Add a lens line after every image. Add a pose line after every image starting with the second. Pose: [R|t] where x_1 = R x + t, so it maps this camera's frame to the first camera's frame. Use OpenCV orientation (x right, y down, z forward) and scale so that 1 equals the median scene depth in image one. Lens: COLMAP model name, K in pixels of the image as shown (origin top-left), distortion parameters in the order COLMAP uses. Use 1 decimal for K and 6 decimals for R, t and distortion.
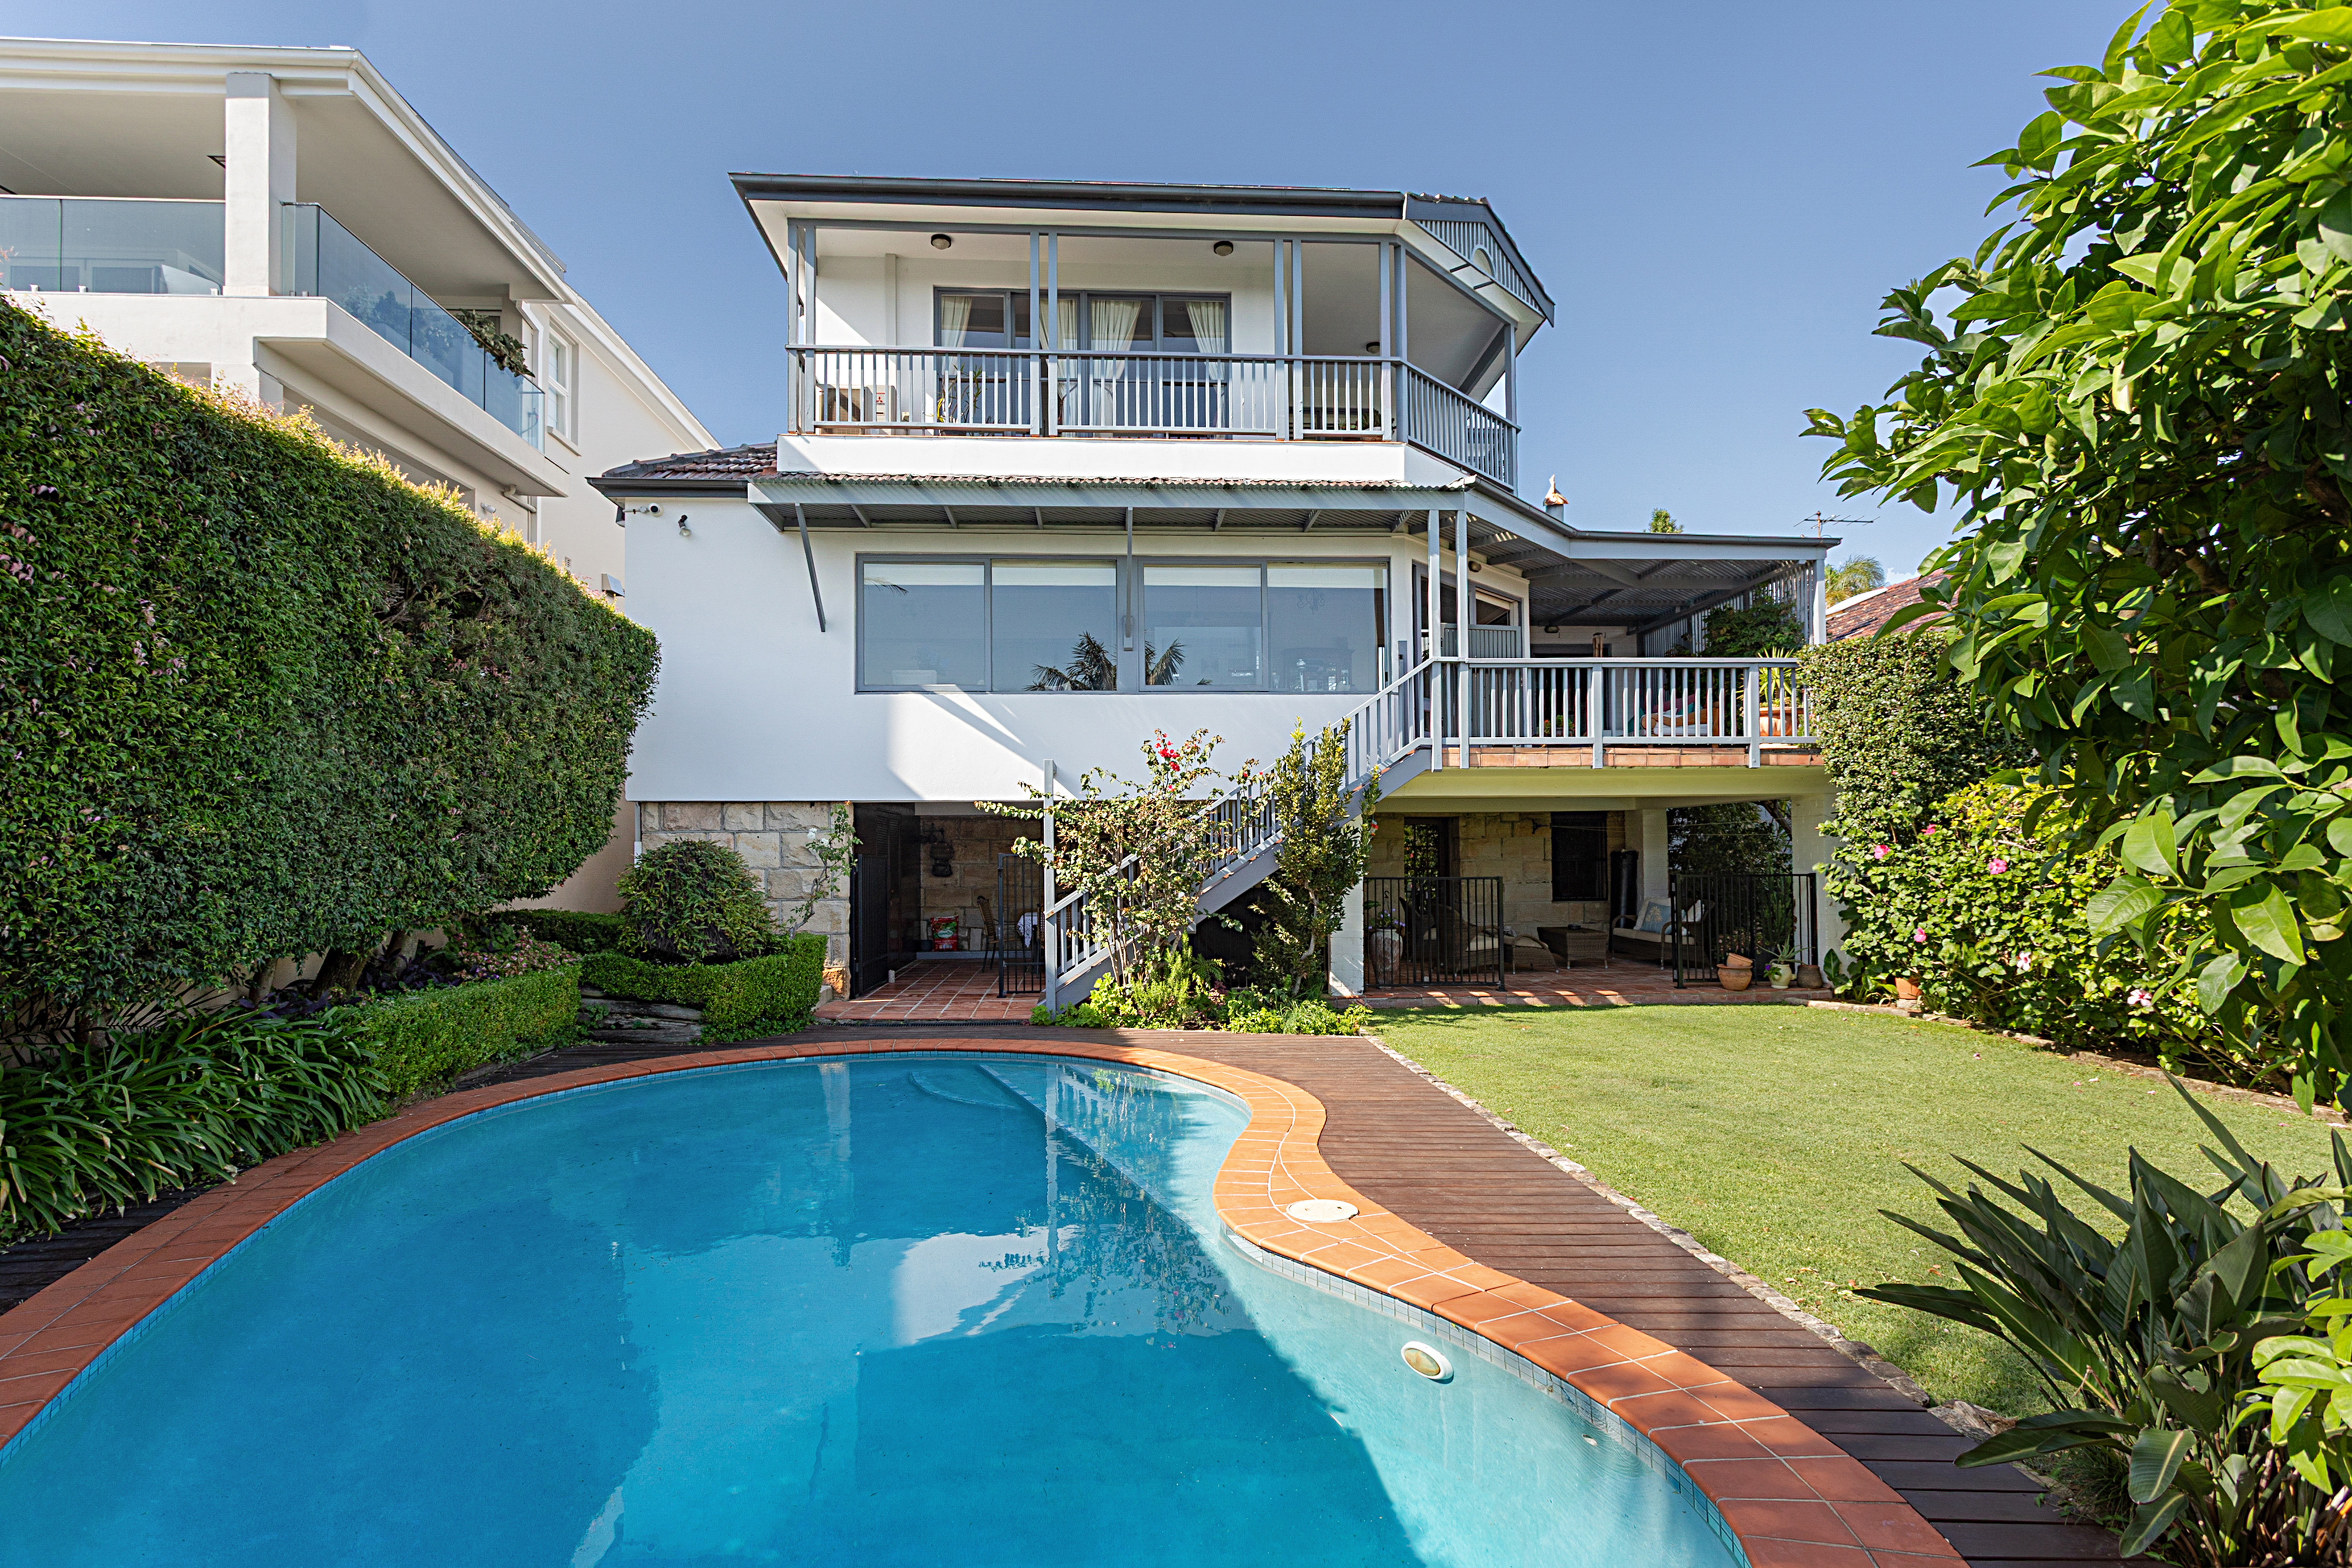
lens RADIAL K [[1149.7, 0, 1177.6], [0, 1149.7, 861.8], [0, 0, 1]] dist [-0.000179, 0.047563]
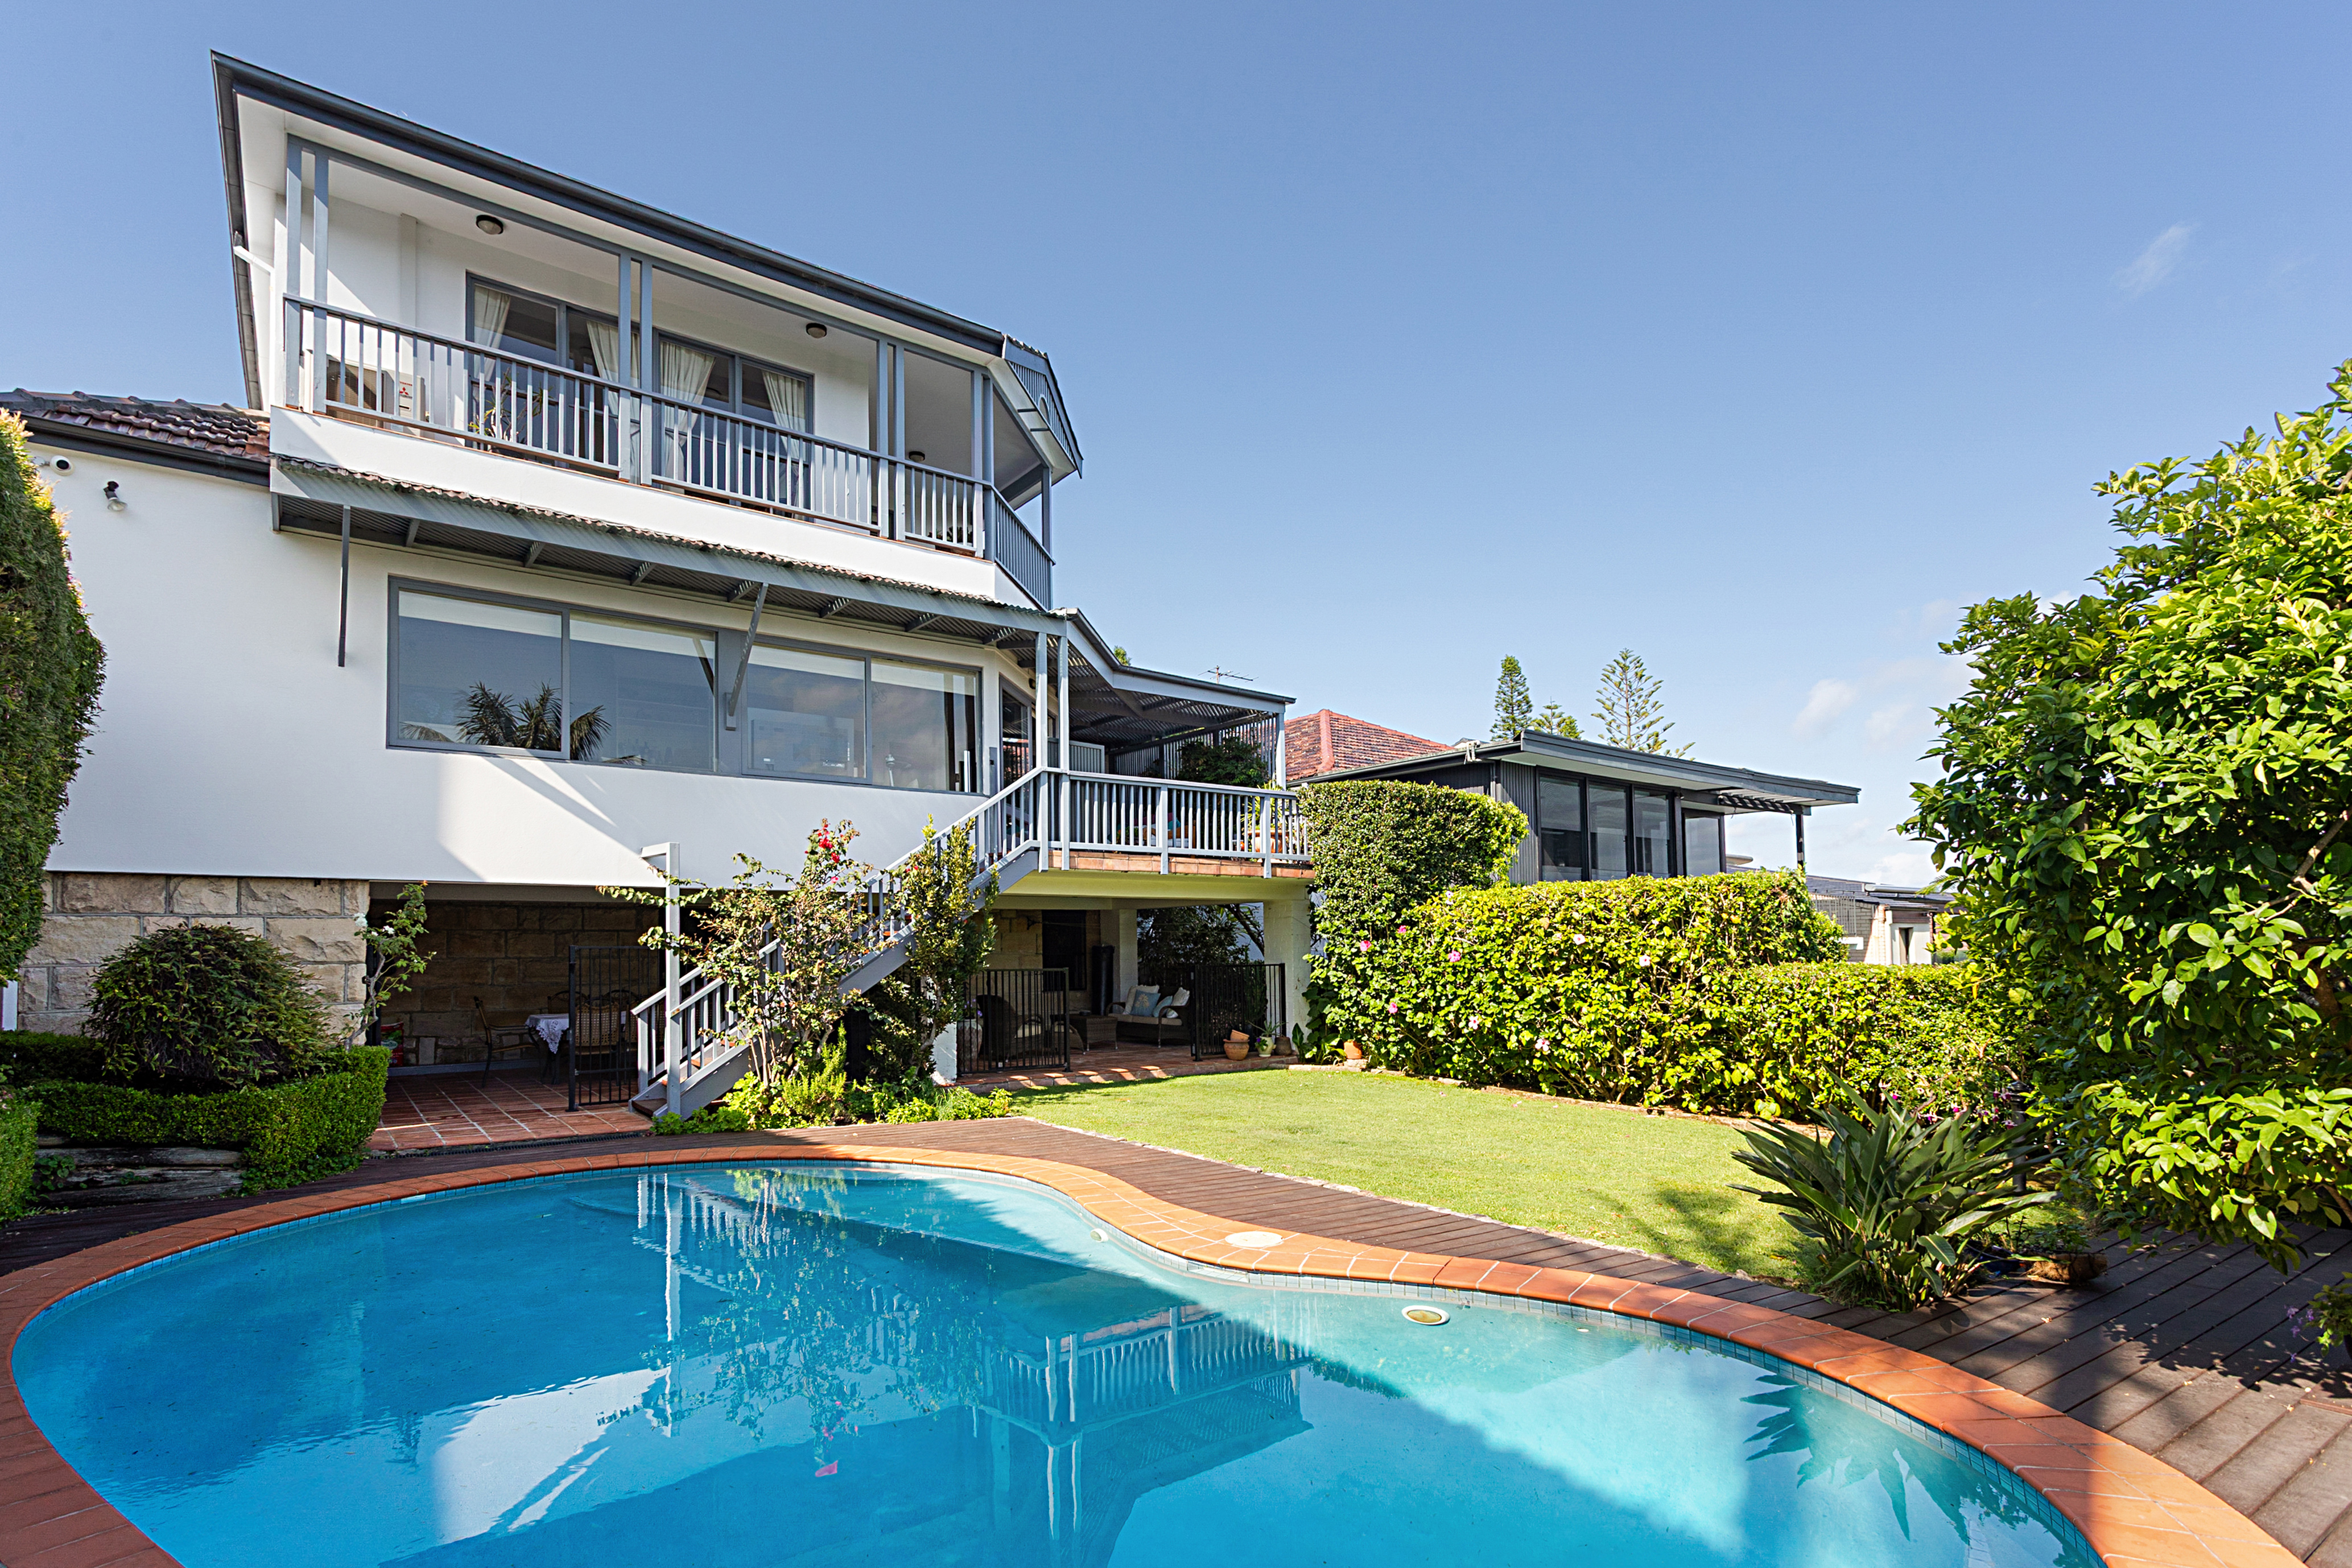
lens RADIAL K [[1167.6, 0, 1174.3], [0, 1167.6, 929.7], [0, 0, 1]] dist [0.039248, 0.000505]
pose [[0.841923, 0.010124, 0.539503, -0.264916], [0.002658, 0.999734, -0.022907, 0.002416], [-0.539592, 0.020720, 0.841672, -0.001197]]
